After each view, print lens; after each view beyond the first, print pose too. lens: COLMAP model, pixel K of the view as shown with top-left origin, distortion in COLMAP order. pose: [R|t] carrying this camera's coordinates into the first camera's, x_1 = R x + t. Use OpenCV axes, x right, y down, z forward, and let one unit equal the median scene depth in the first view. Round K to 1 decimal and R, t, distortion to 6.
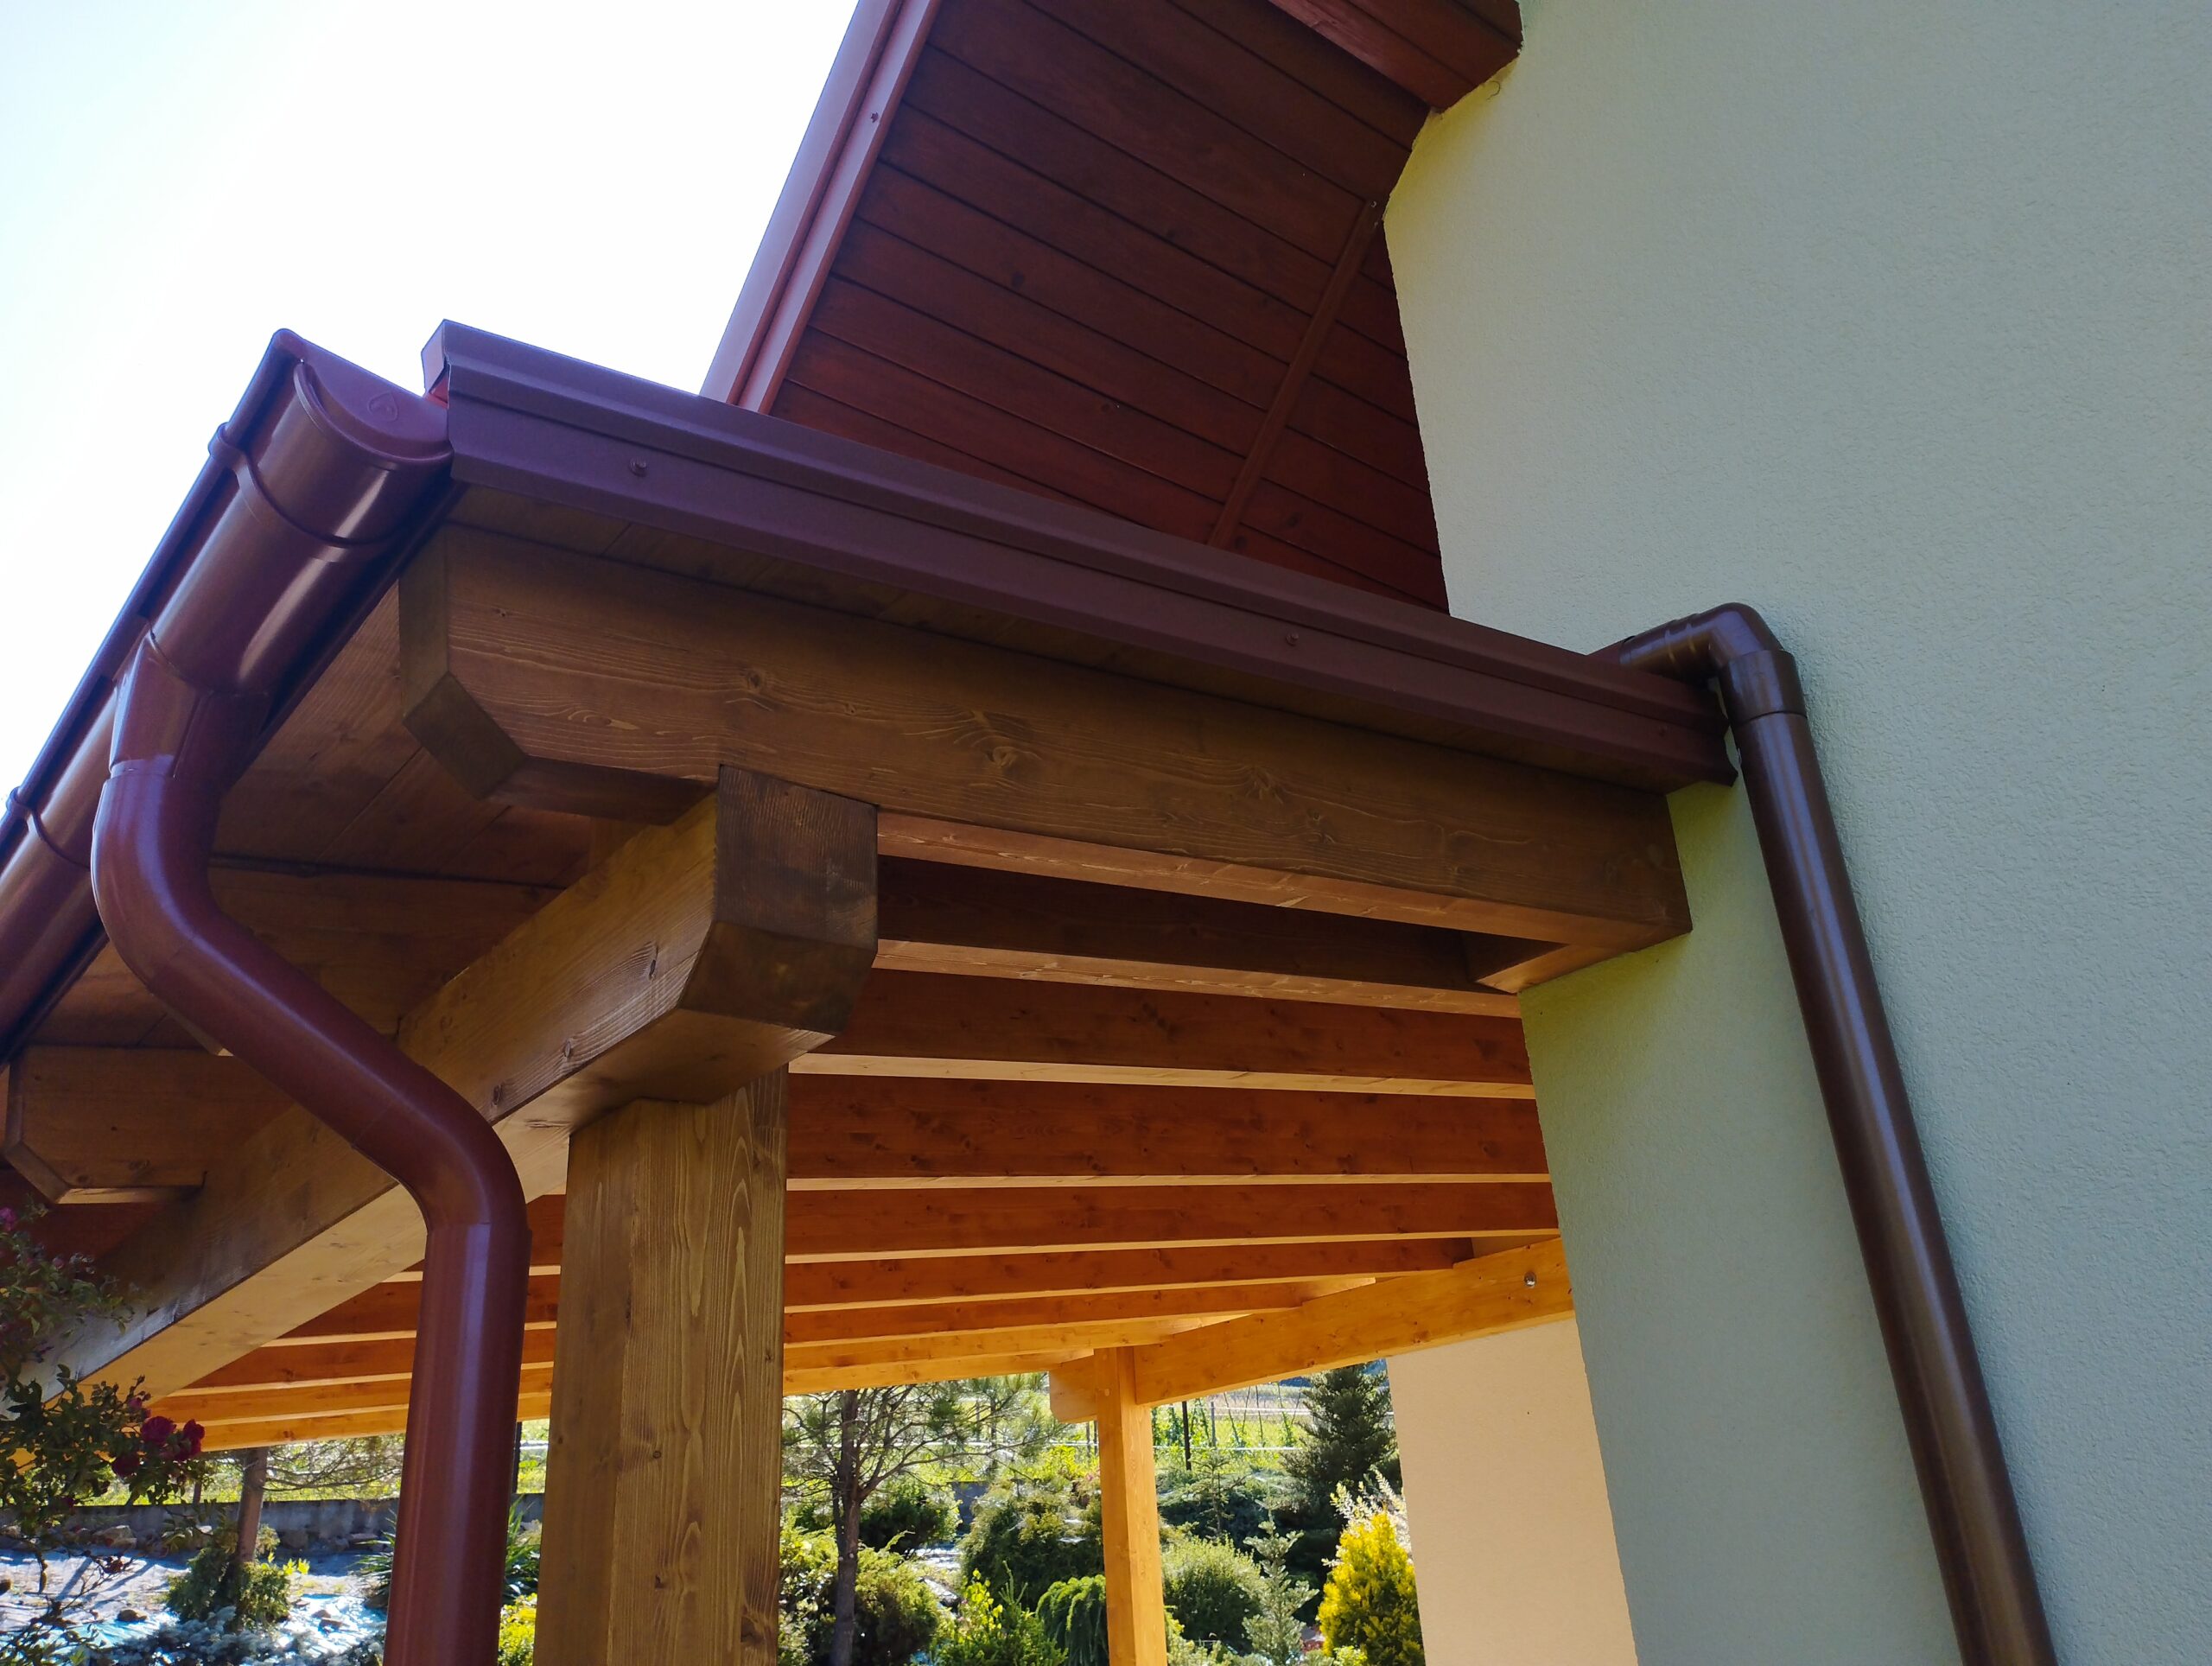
lens RADIAL K [[1820.8, 0, 1106.0], [0, 1820.8, 833.0], [0, 0, 1]] dist [0.075296, -0.083171]
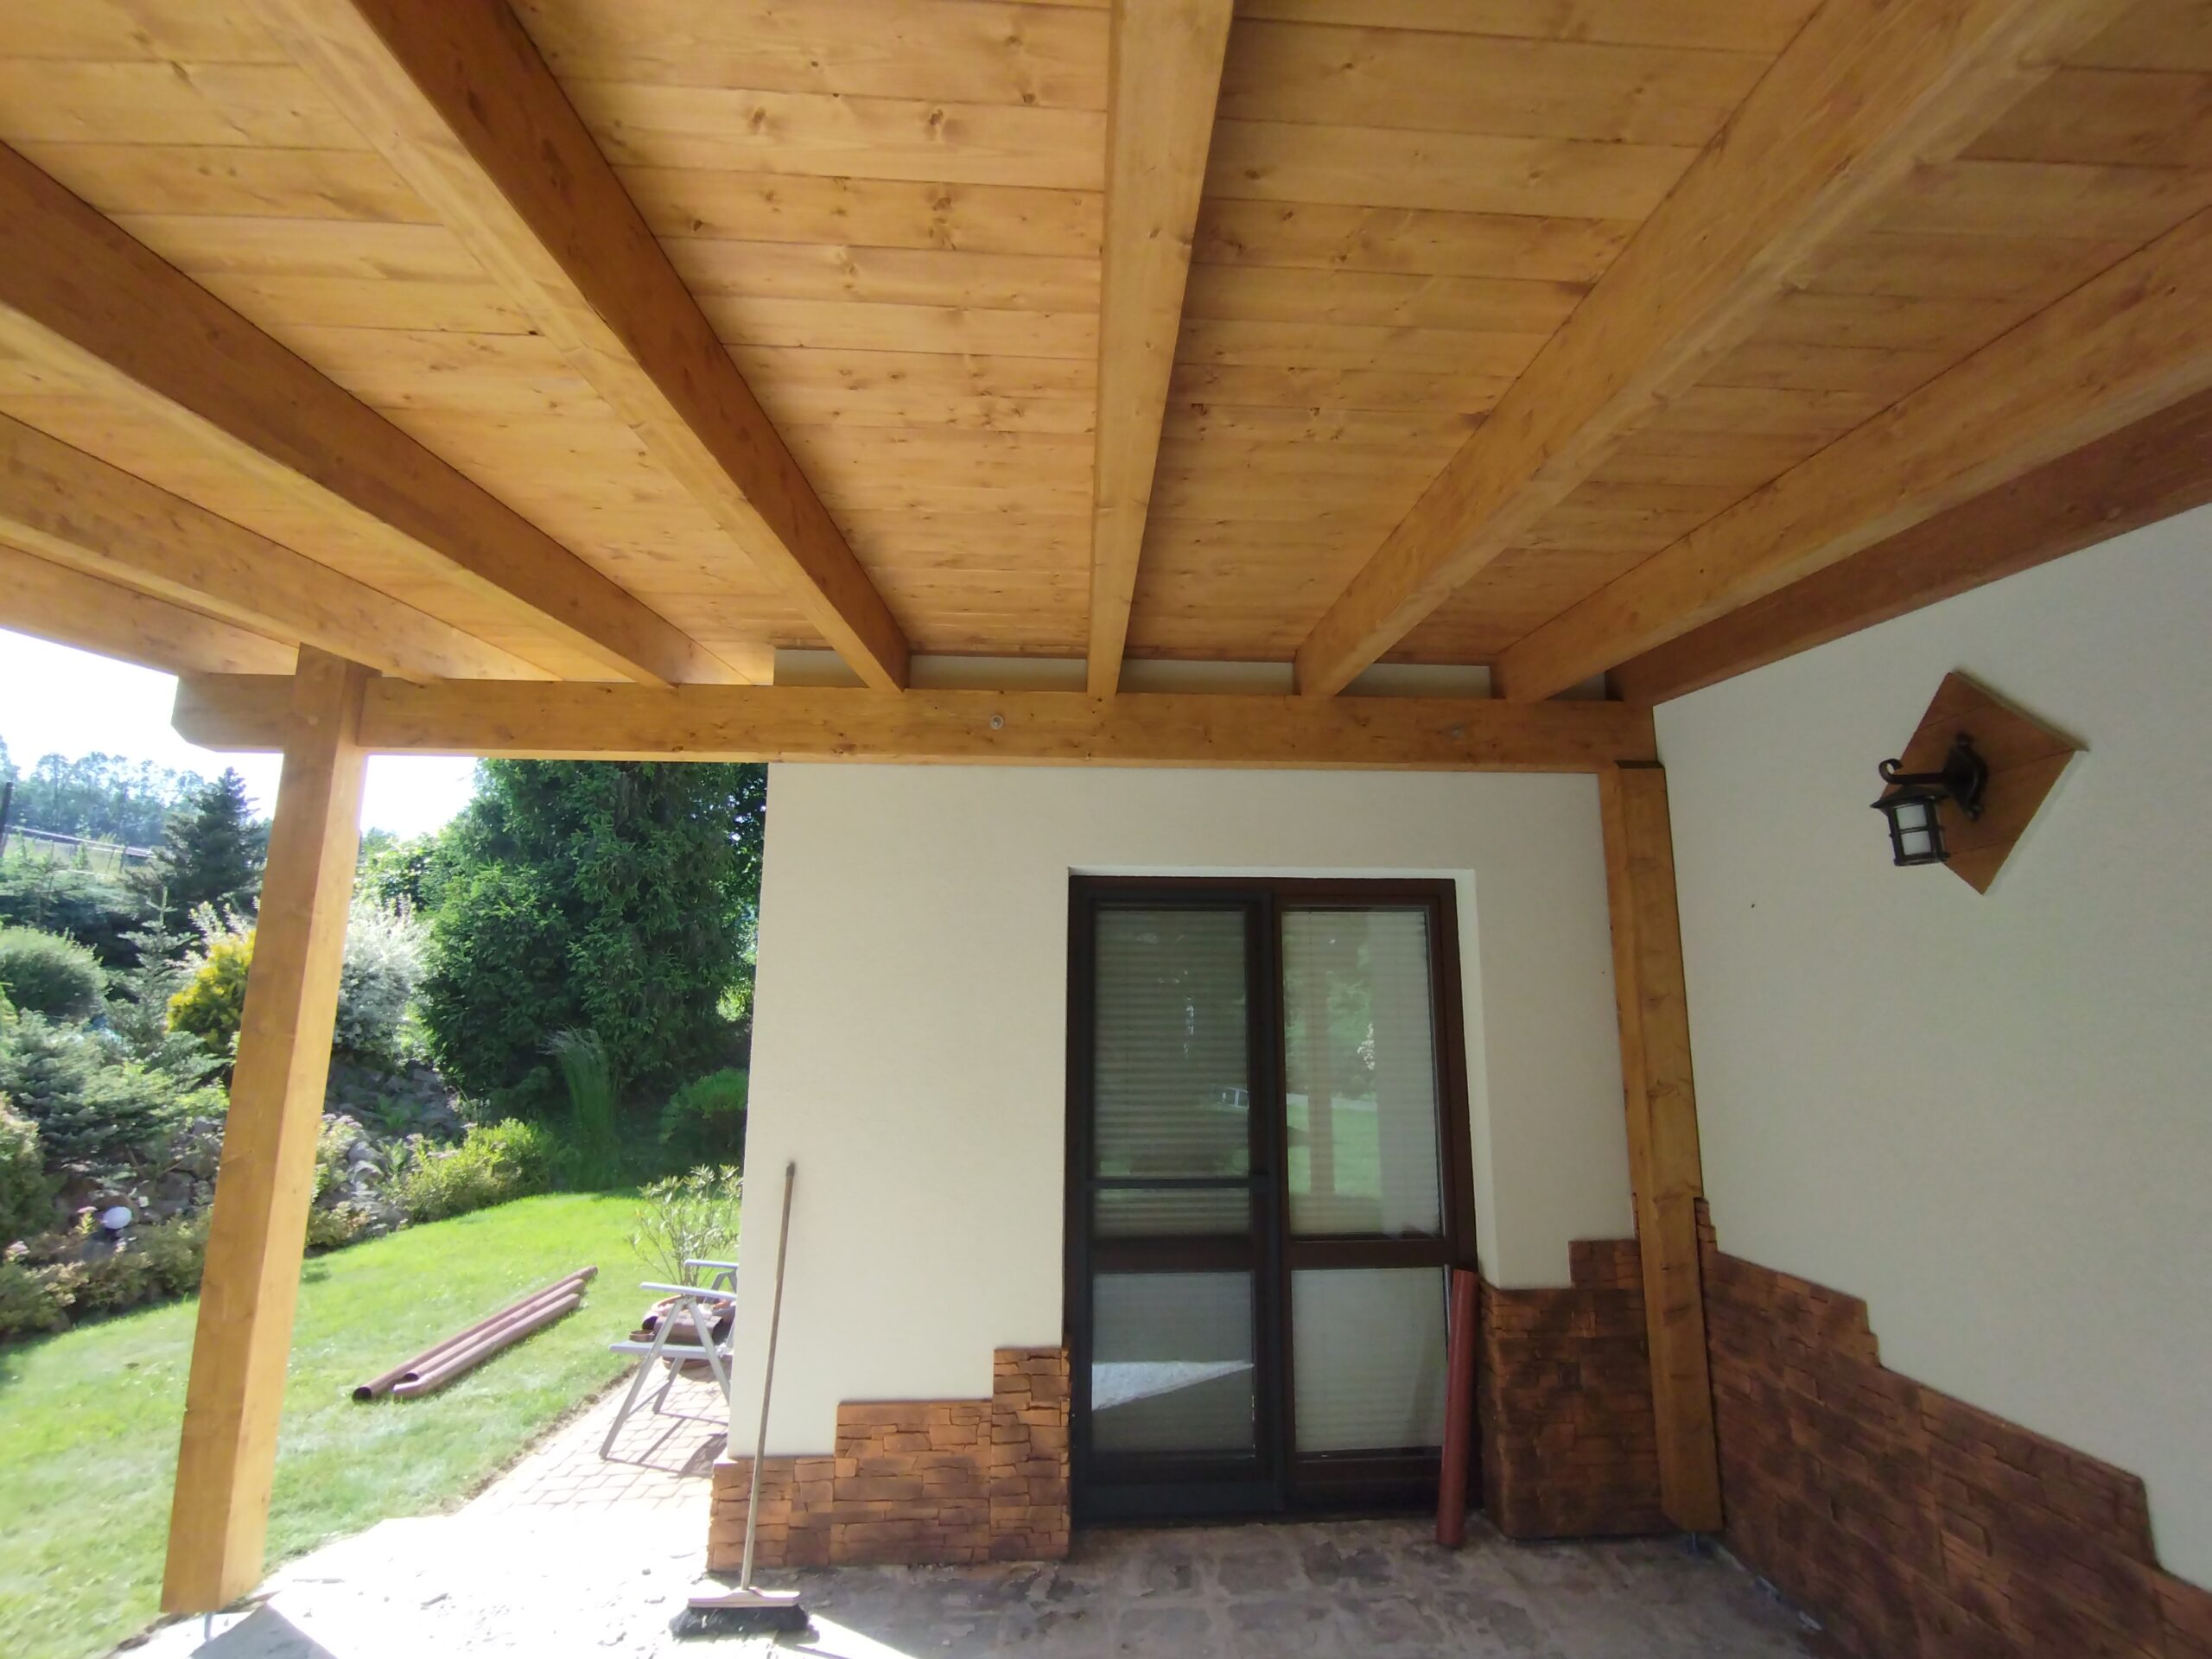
lens RADIAL K [[1014.0, 0, 1145.9], [0, 1014.0, 849.5], [0, 0, 1]] dist [-0.002570, -0.000364]
pose [[0.571084, 0.202835, 0.795438, -0.062262], [-0.369423, 0.928828, 0.028378, 0.103733], [-0.733068, -0.310060, 0.605371, 0.225900]]
